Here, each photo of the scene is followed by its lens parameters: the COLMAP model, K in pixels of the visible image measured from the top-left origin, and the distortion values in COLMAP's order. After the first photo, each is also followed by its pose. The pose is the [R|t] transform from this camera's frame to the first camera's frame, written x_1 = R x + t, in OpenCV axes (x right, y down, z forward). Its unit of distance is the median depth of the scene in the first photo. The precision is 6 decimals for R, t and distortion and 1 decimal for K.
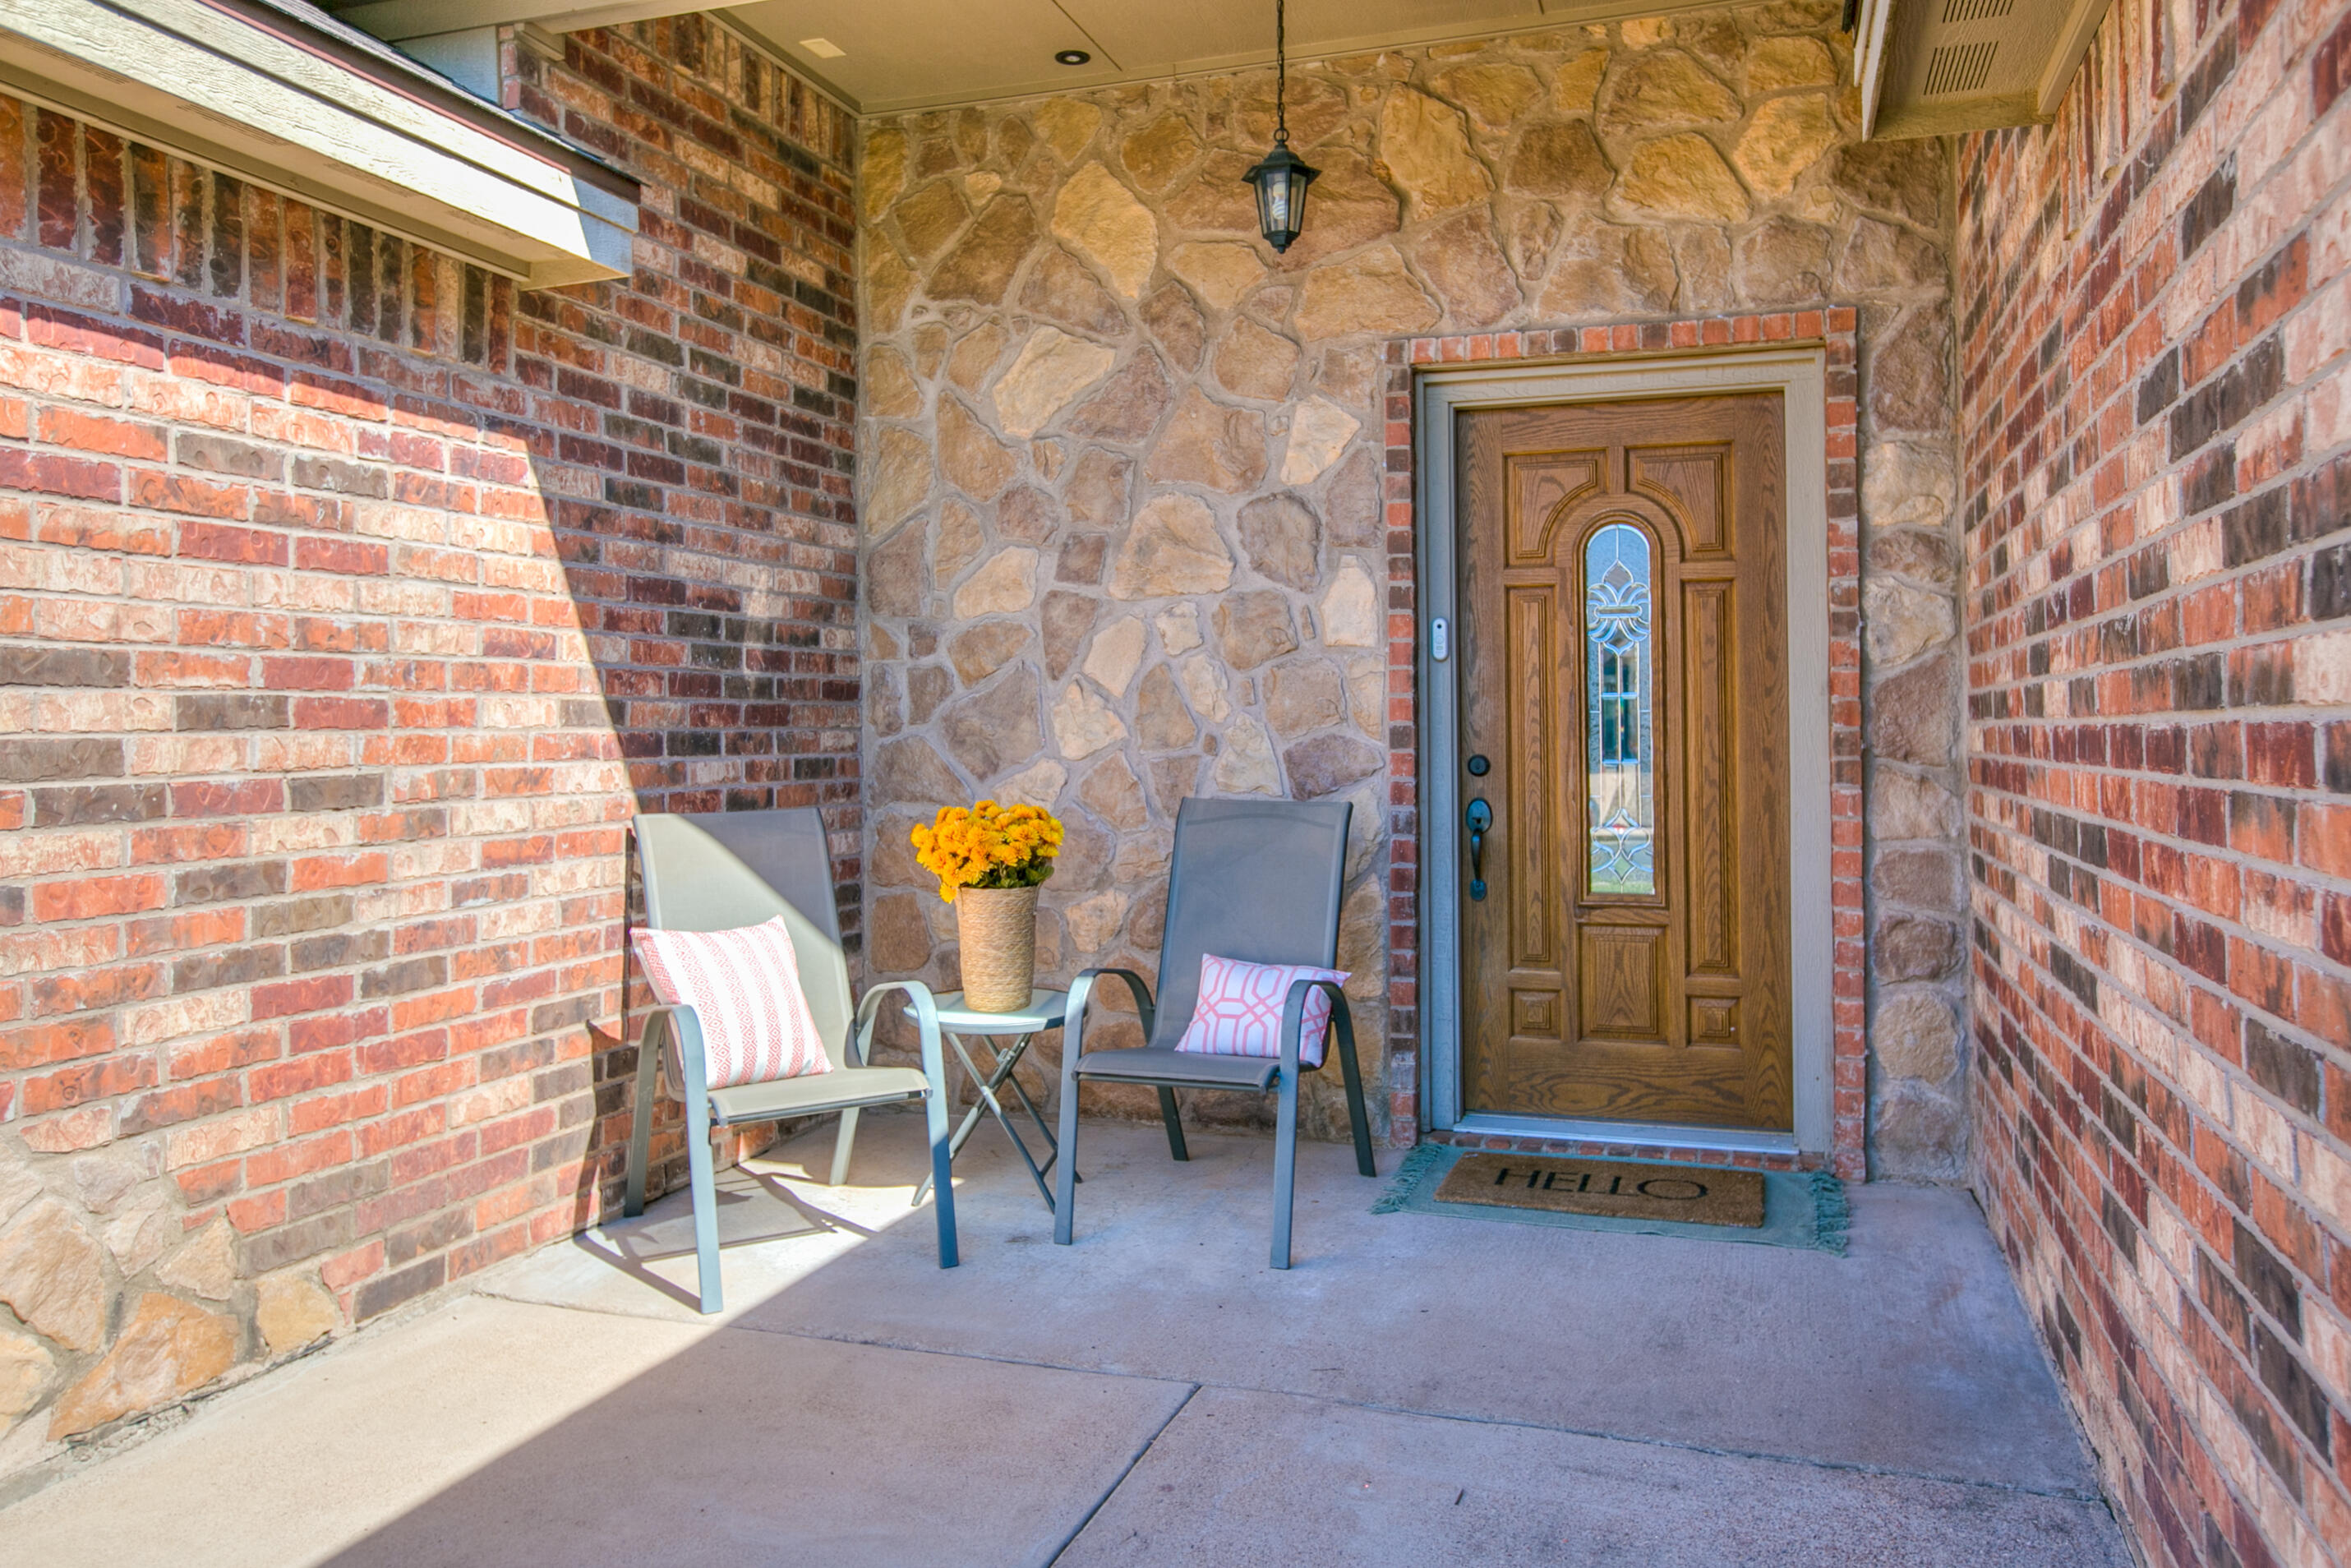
lens RADIAL K [[1686.6, 0, 1210.2], [0, 1686.6, 716.0], [0, 0, 1]] dist [-0.003882, 0.001437]
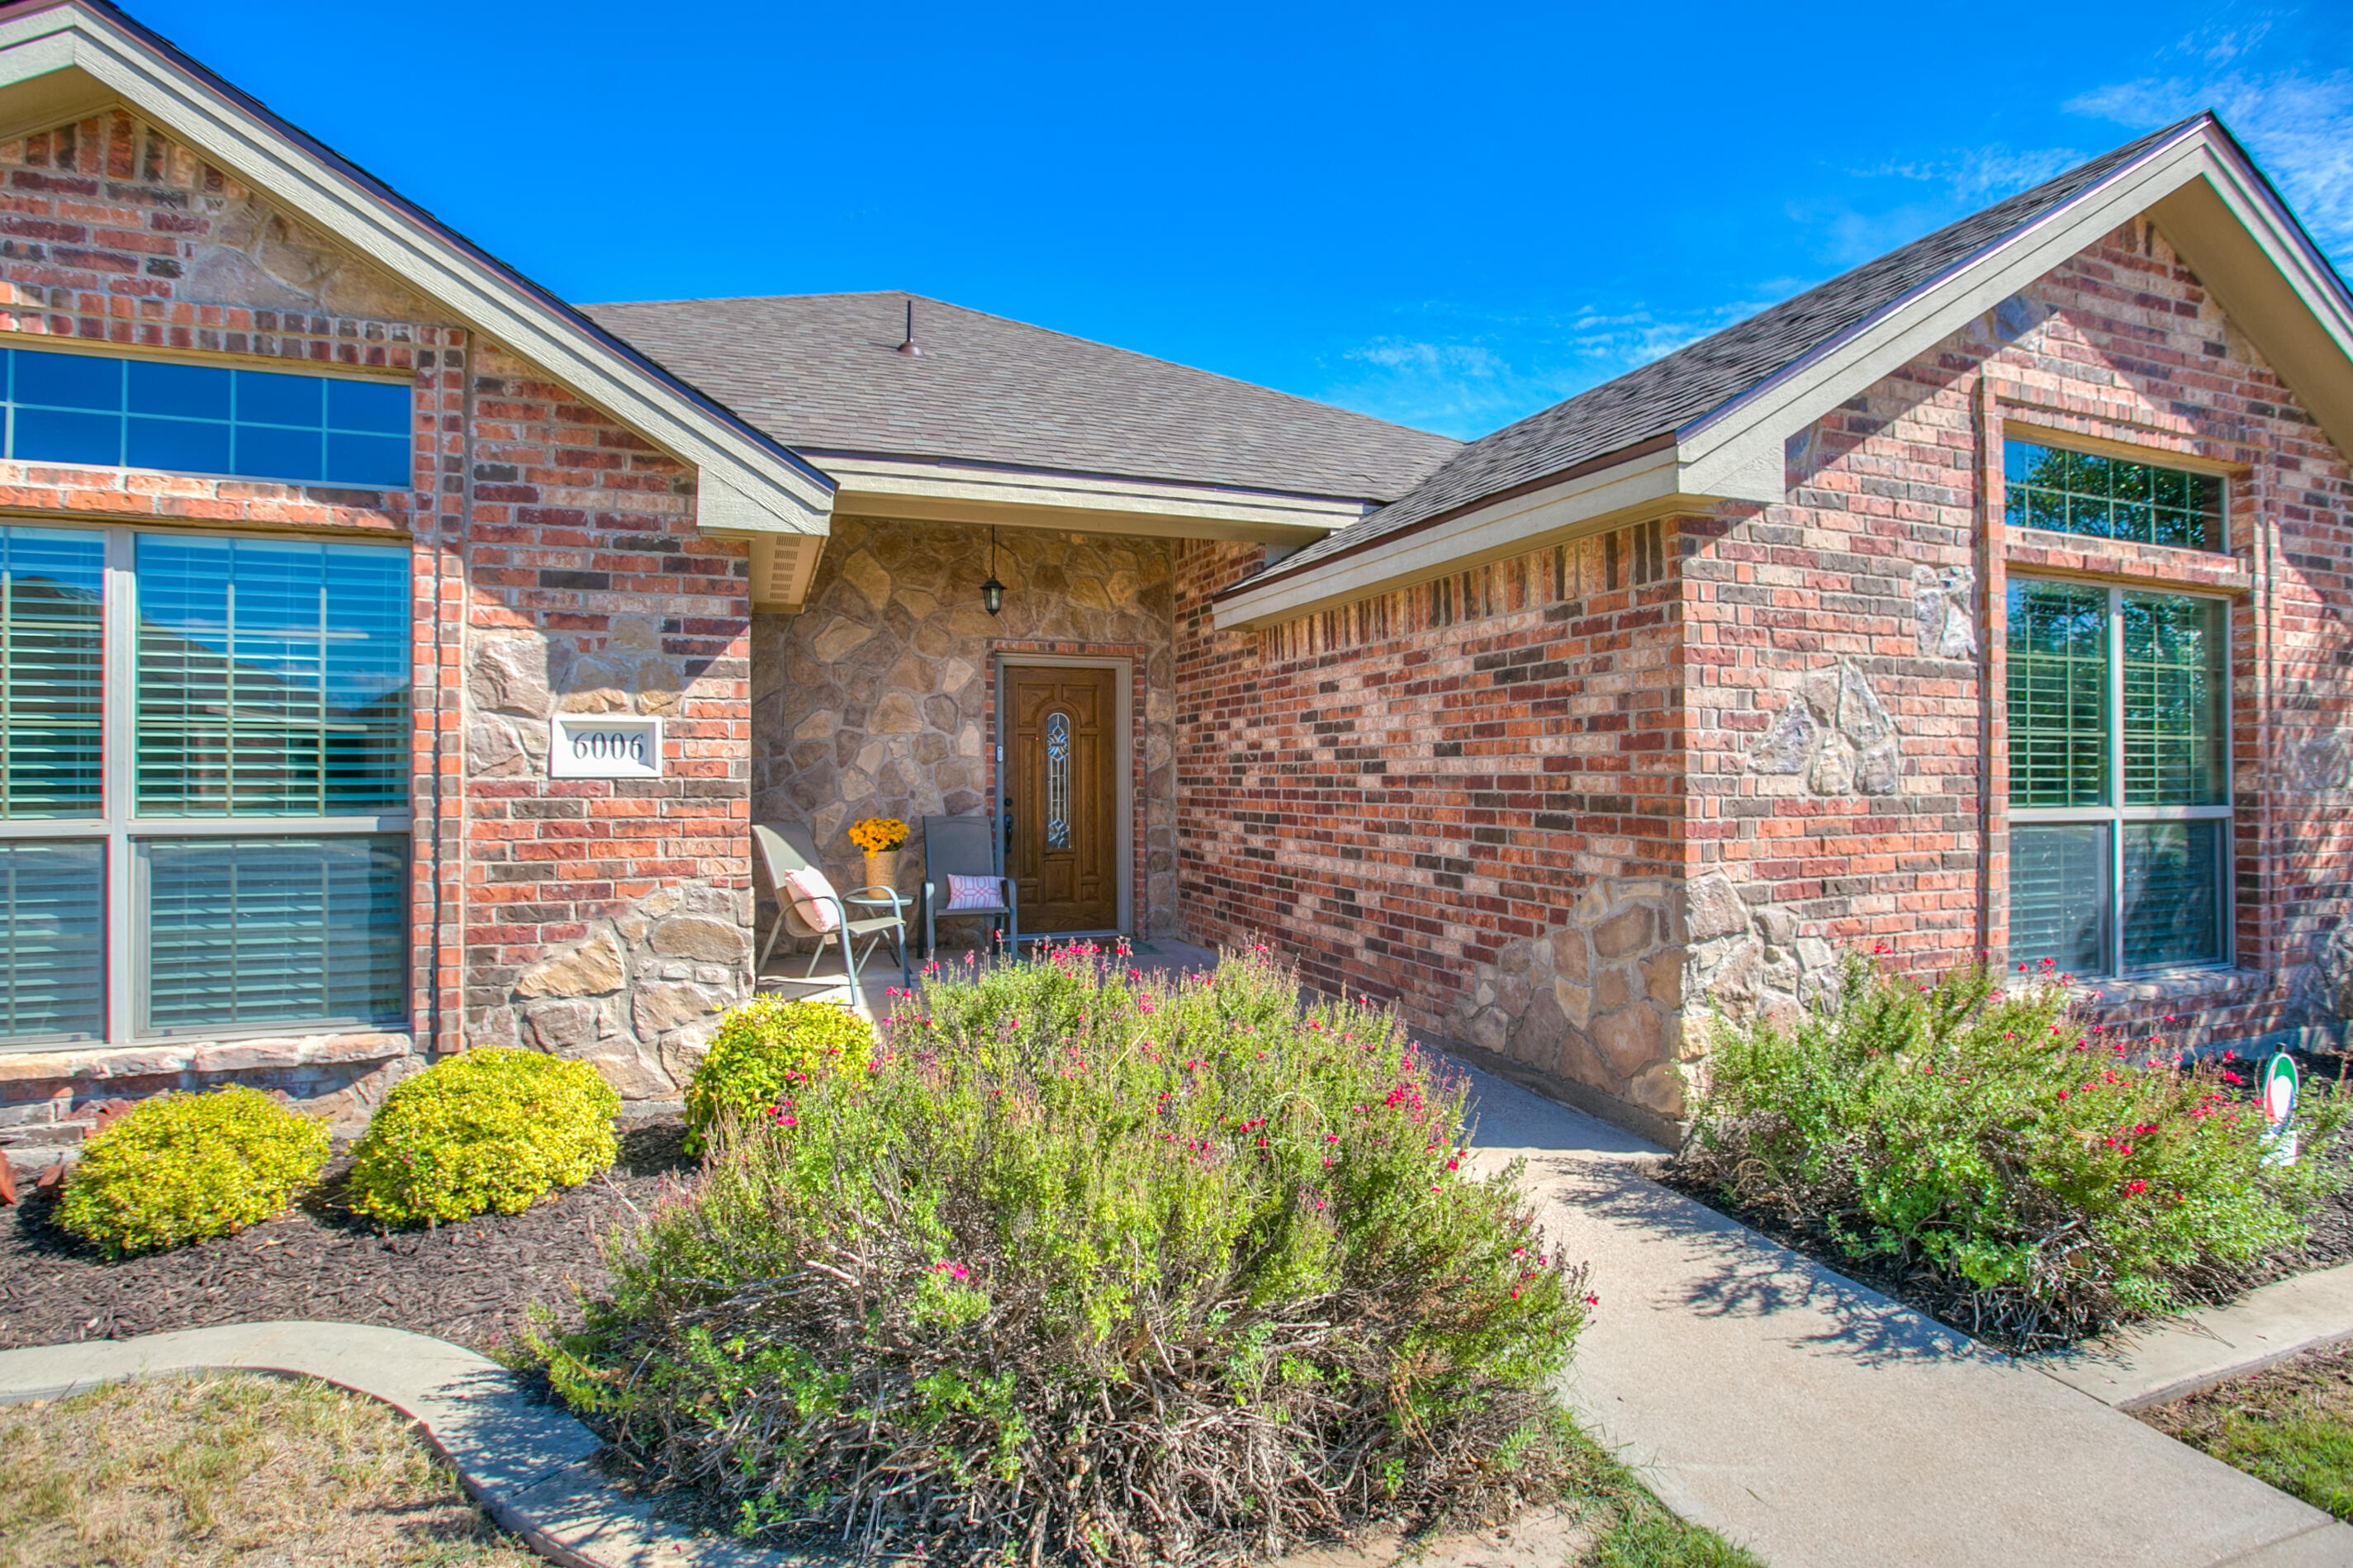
lens RADIAL K [[1140.7, 0, 1179.2], [0, 1140.7, 776.0], [0, 0, 1]] dist [-0.012338, 0.000681]
pose [[0.776136, 0.004001, 0.630552, -1.037804], [-0.006809, 0.999975, 0.002035, -0.022835], [-0.630528, -0.005873, 0.776144, -0.741323]]
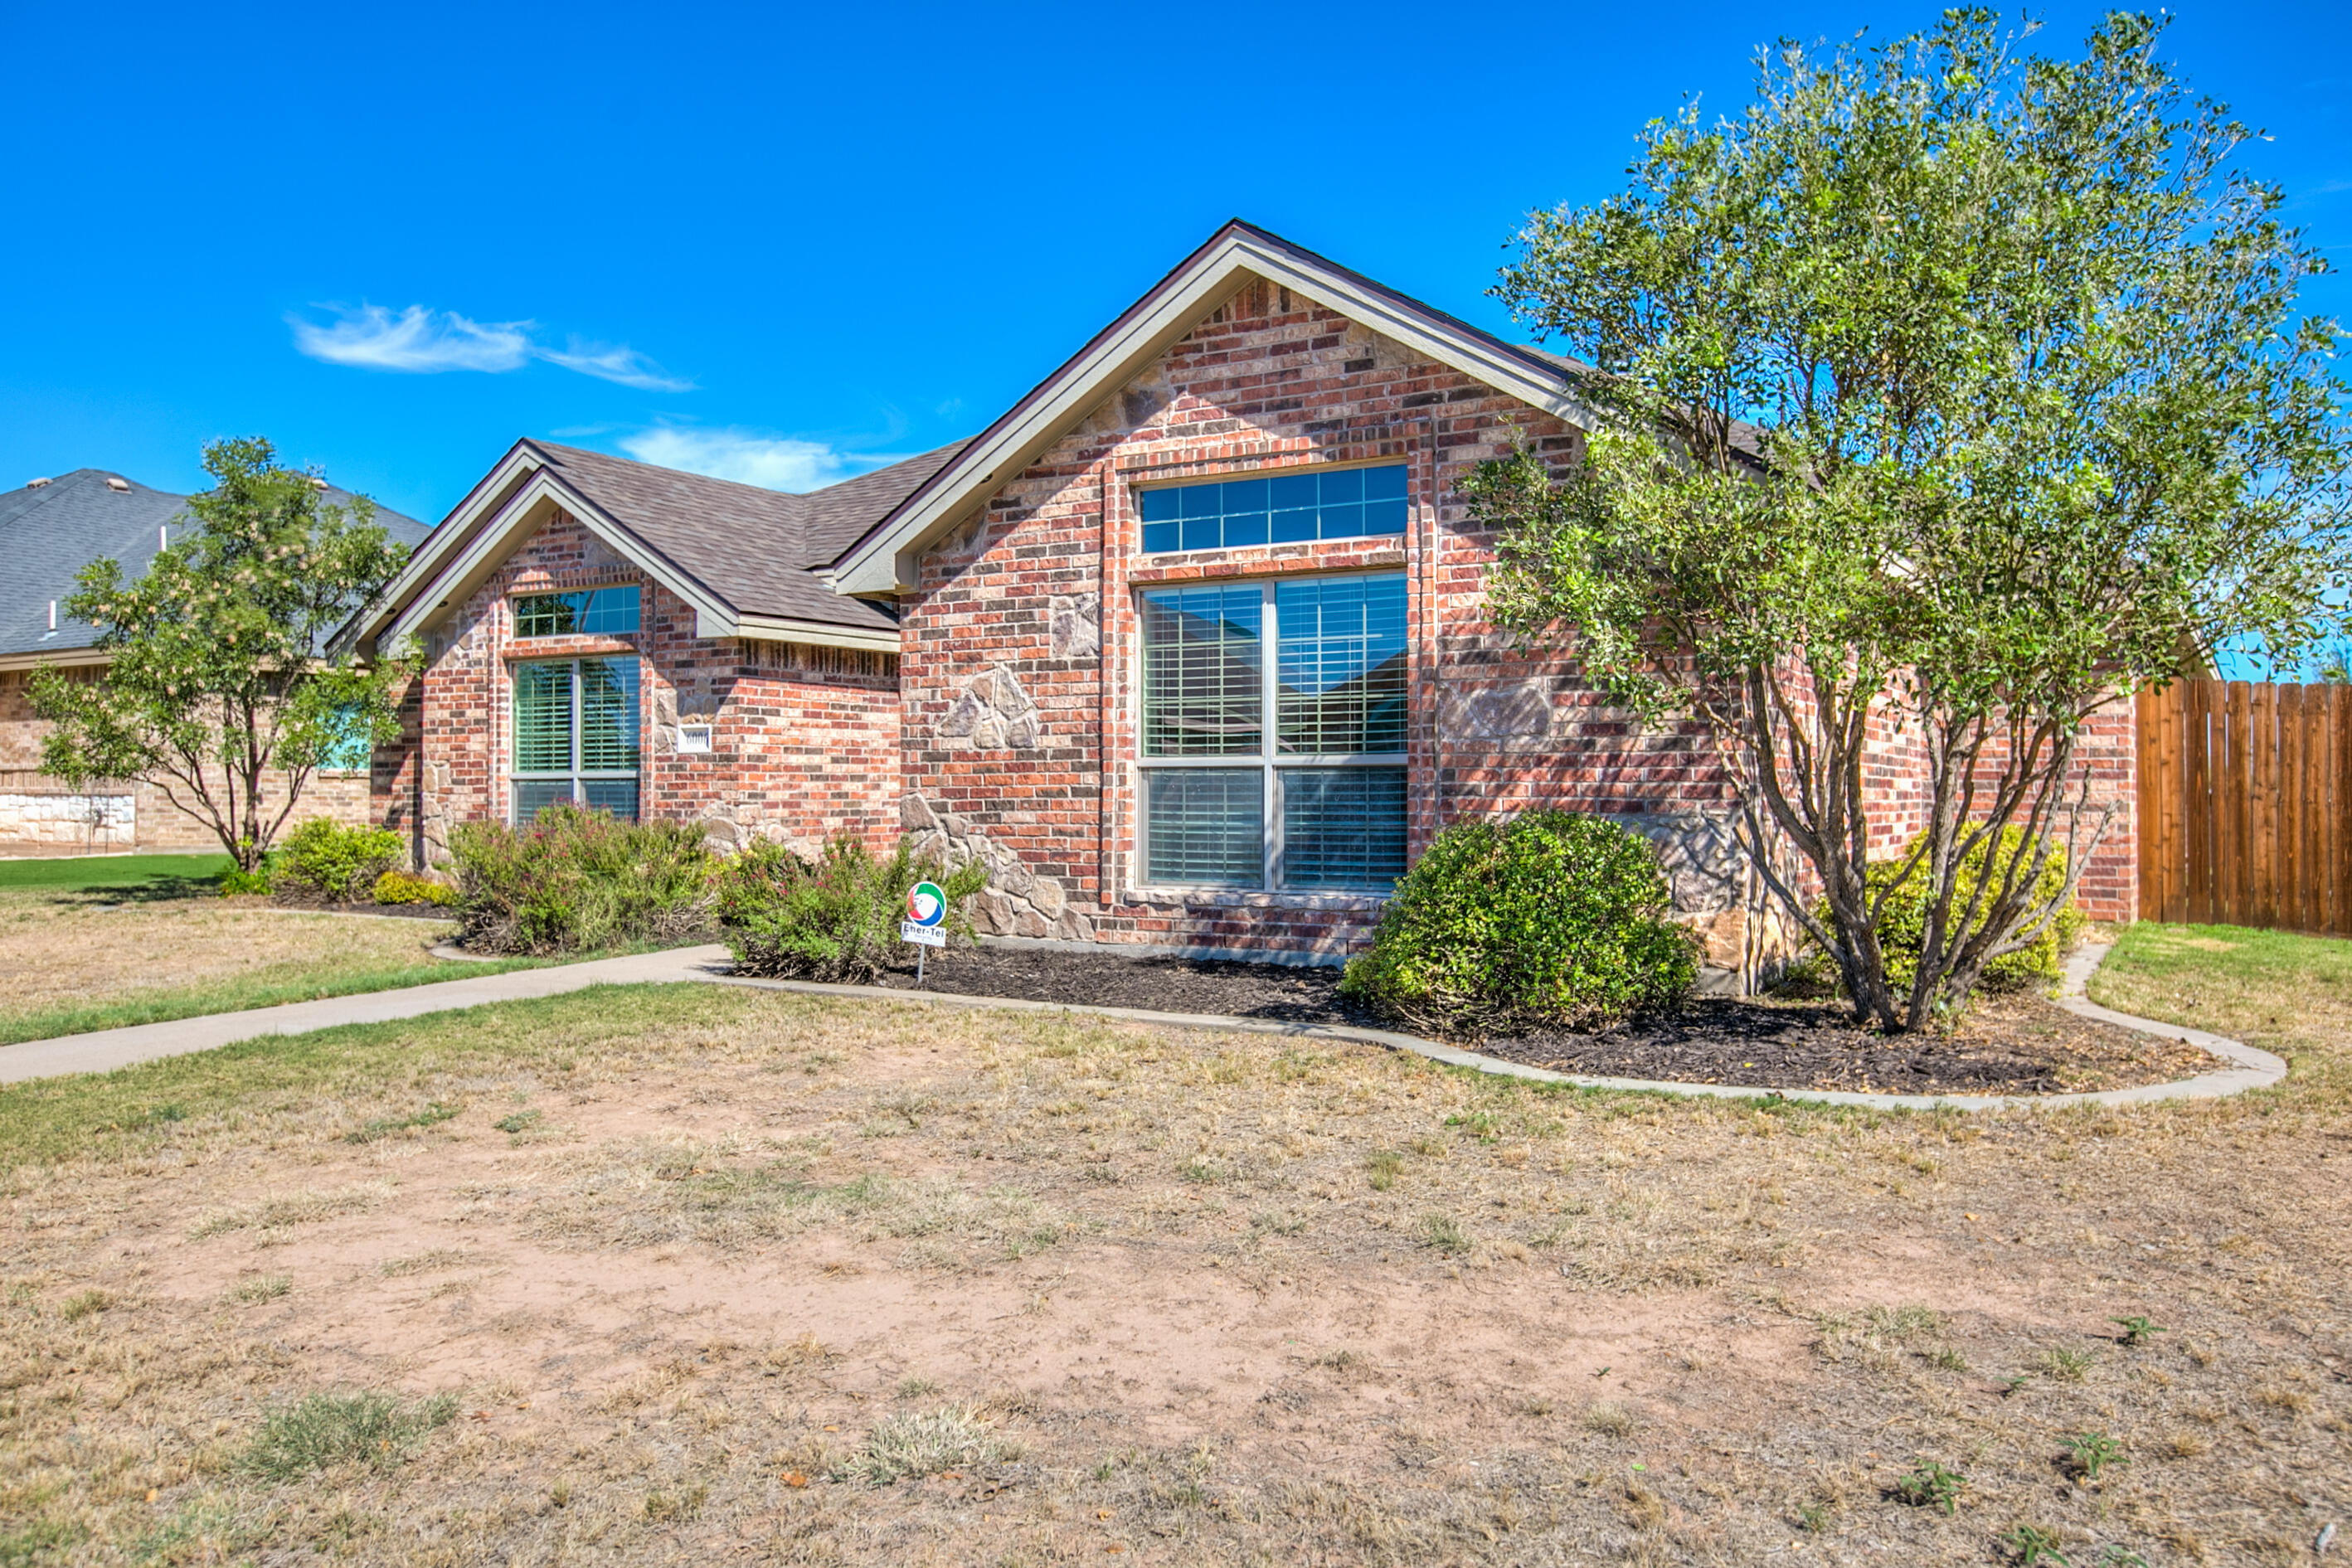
lens RADIAL K [[1863.6, 0, 1172.7], [0, 1863.6, 787.3], [0, 0, 1]] dist [-0.002545, -0.000301]
pose [[0.967126, 0.001408, -0.254295, 1.452291], [-0.001508, 0.999999, -0.000200, 0.065245], [0.254294, 0.000577, 0.967127, -3.353631]]
